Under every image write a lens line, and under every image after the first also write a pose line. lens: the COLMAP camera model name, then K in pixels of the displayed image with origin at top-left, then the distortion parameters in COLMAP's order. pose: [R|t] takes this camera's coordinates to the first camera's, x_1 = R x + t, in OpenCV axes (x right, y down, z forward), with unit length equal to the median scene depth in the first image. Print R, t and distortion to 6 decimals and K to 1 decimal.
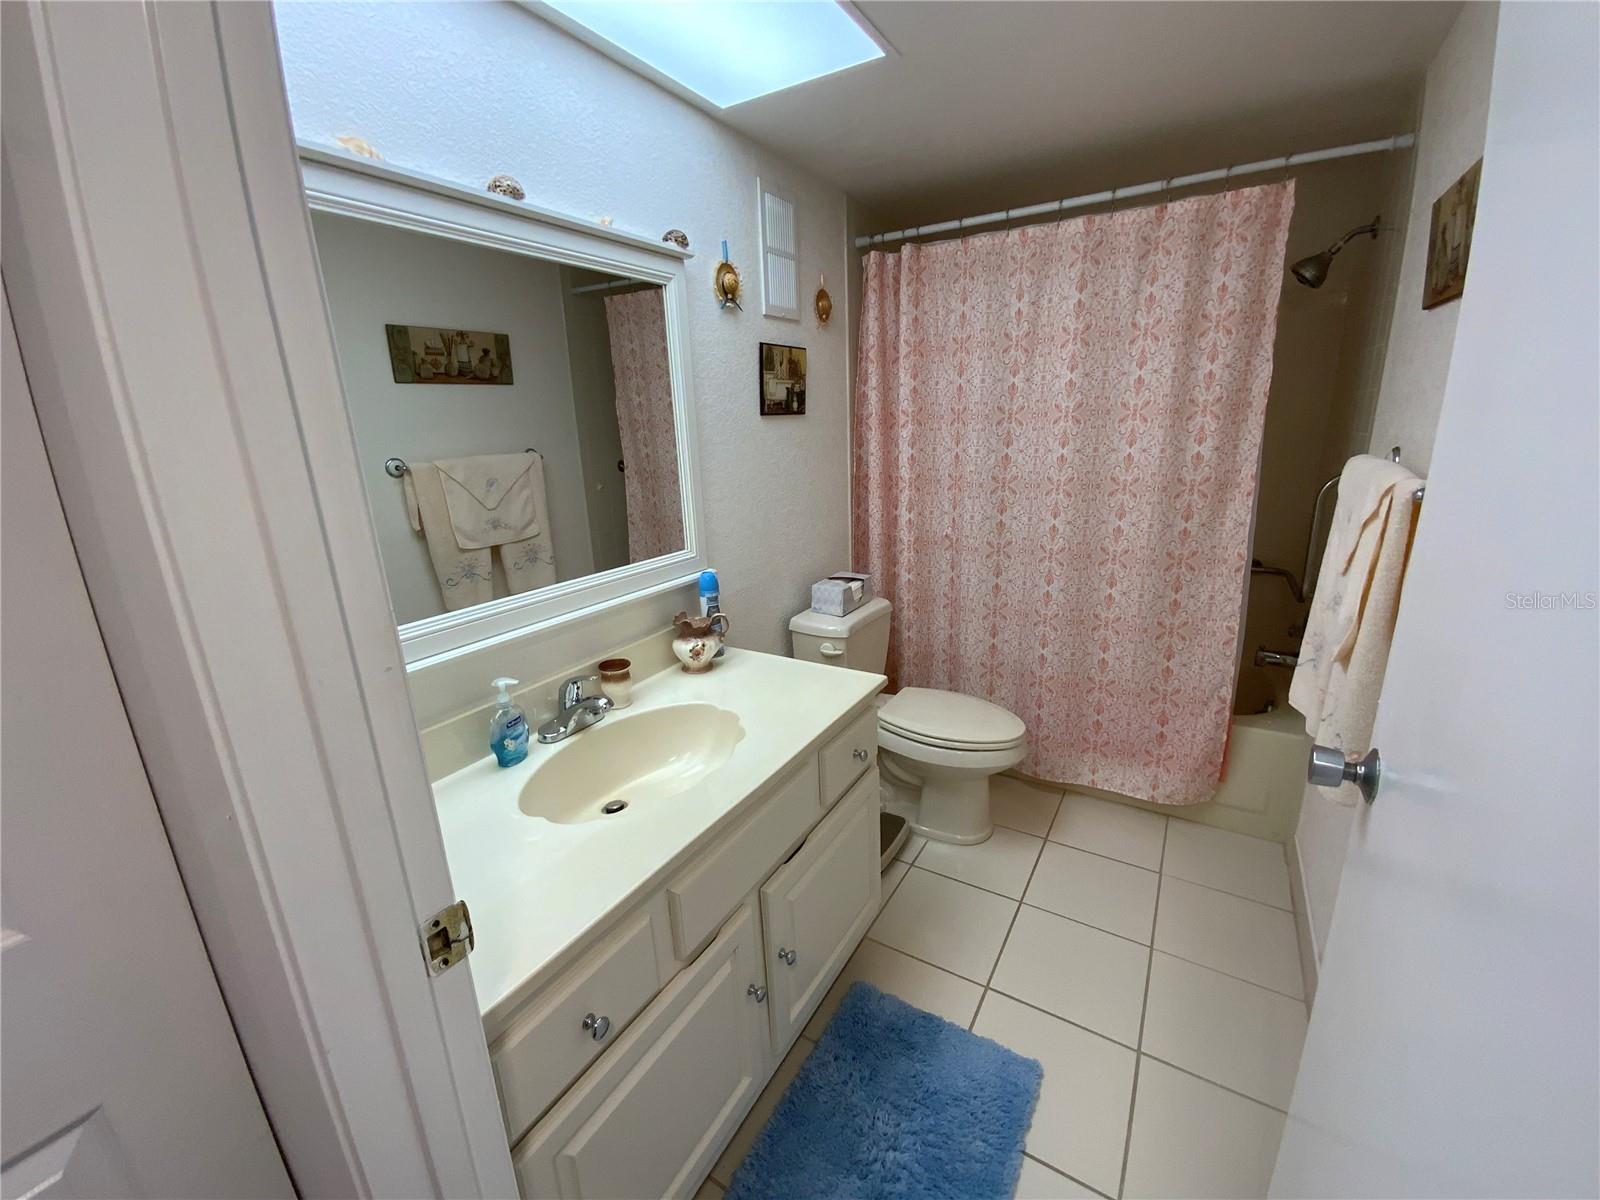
lens RADIAL K [[645.0, 0, 803.7], [0, 645.0, 592.5], [0, 0, 1]] dist [-0.001017, -0.012607]
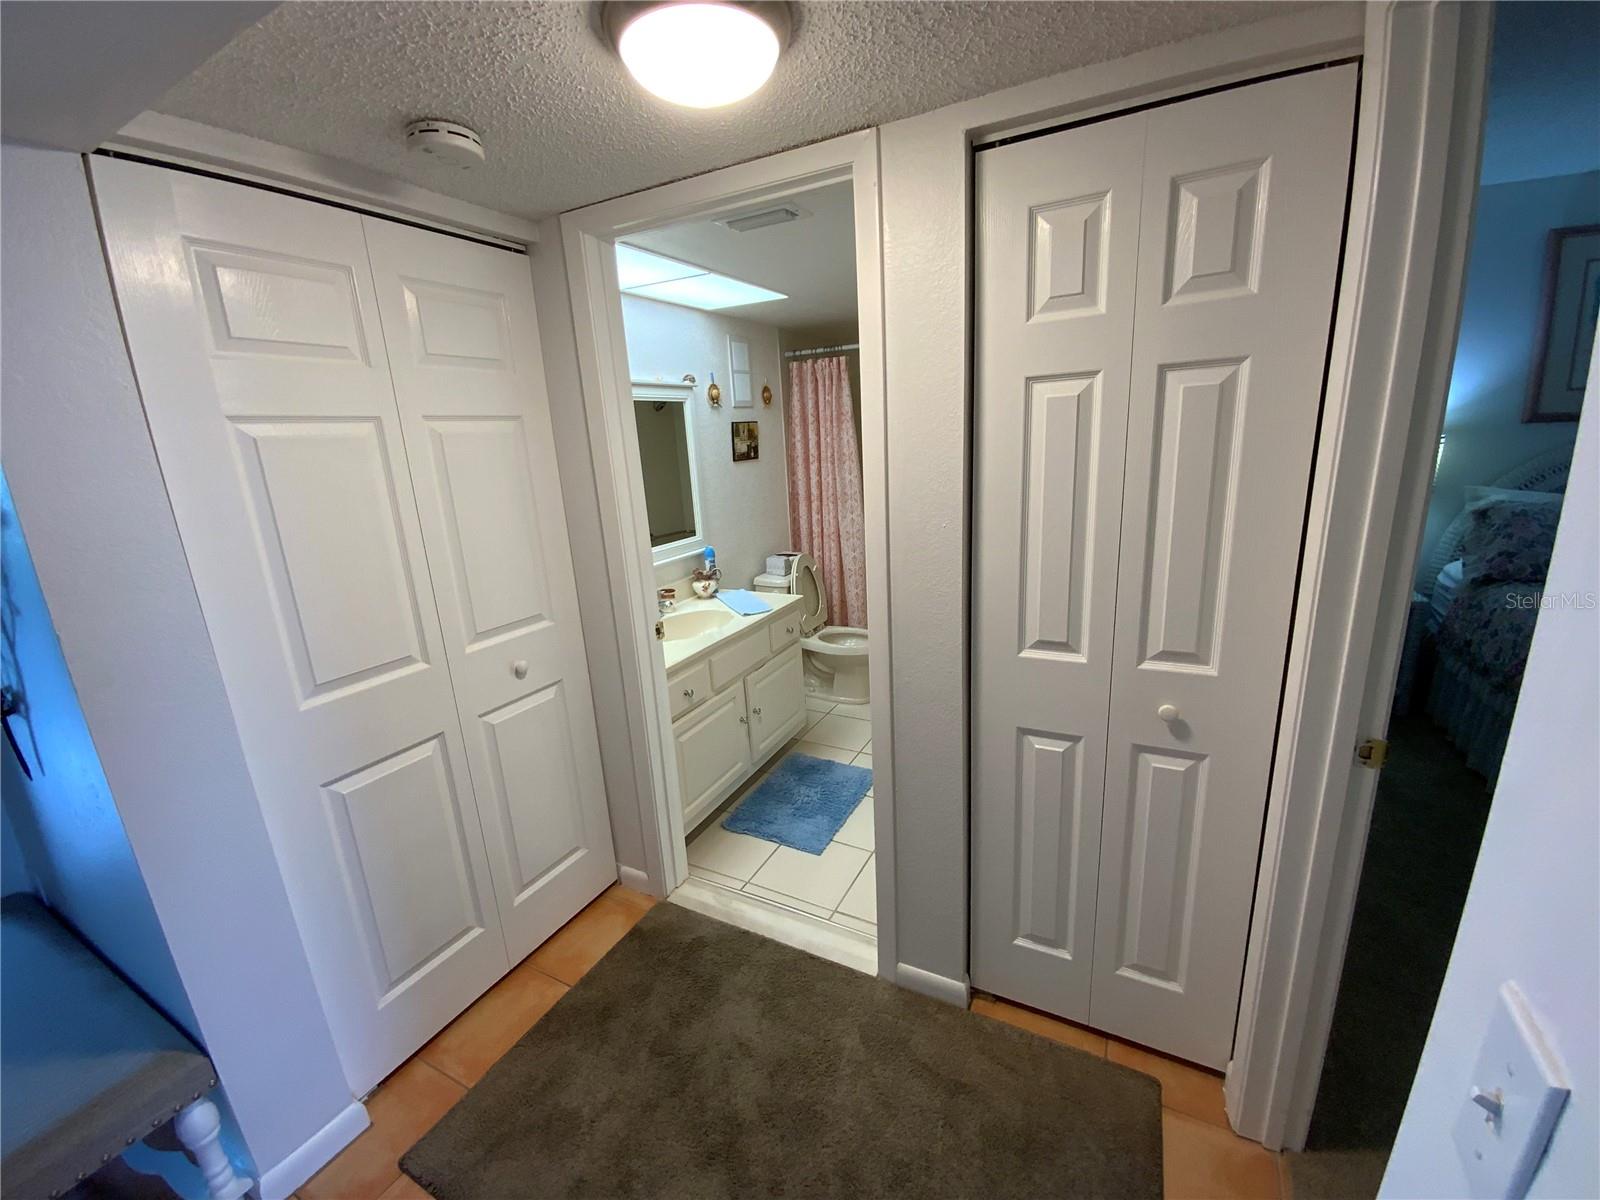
lens RADIAL K [[645.0, 0, 803.7], [0, 645.0, 592.5], [0, 0, 1]] dist [-0.001017, -0.012607]
pose [[0.997954, -0.035695, 0.053040, 0.020843], [0.036511, 0.999228, -0.014482, 0.123395], [-0.052483, 0.016389, 0.998487, -0.802767]]
